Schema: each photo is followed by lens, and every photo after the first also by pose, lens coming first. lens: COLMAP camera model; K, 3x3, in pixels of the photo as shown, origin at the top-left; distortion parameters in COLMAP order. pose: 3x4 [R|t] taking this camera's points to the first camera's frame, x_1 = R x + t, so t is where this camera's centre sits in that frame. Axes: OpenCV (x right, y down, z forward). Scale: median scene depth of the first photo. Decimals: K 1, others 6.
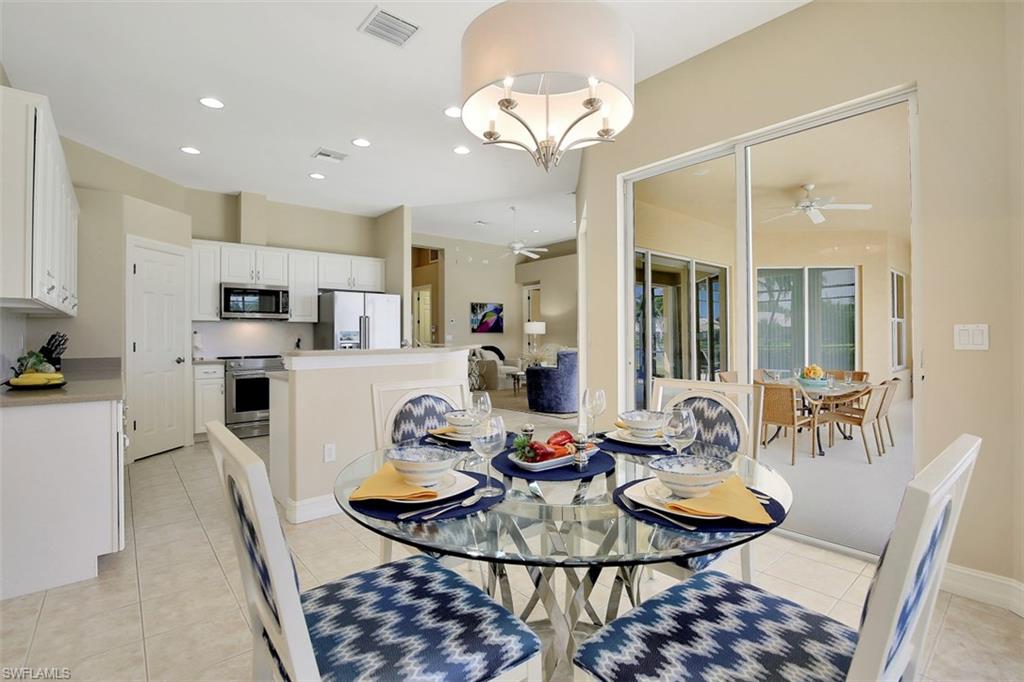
lens RADIAL K [[484.1, 0, 504.5], [0, 484.1, 331.7], [0, 0, 1]] dist [-0.023445, 0.001402]
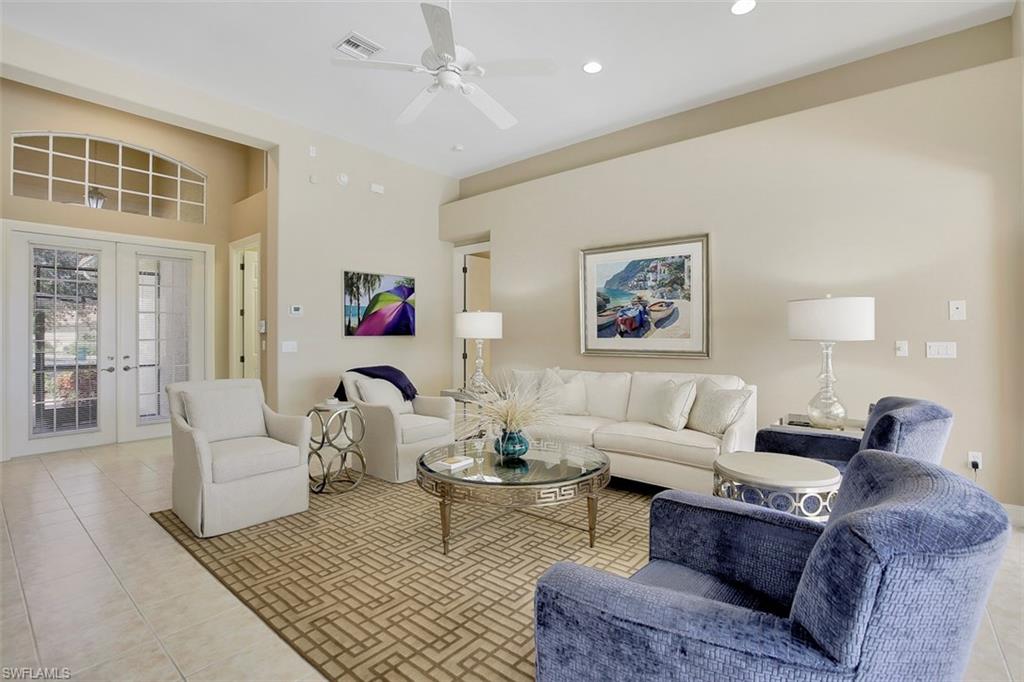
lens RADIAL K [[484.1, 0, 539.0], [0, 484.1, 331.9], [0, 0, 1]] dist [-0.023445, 0.001402]
pose [[0.972910, 0.005061, 0.231127, 0.012923], [-0.005821, 0.999980, 0.002606, -0.006436], [-0.231109, -0.003881, 0.972920, 0.940044]]
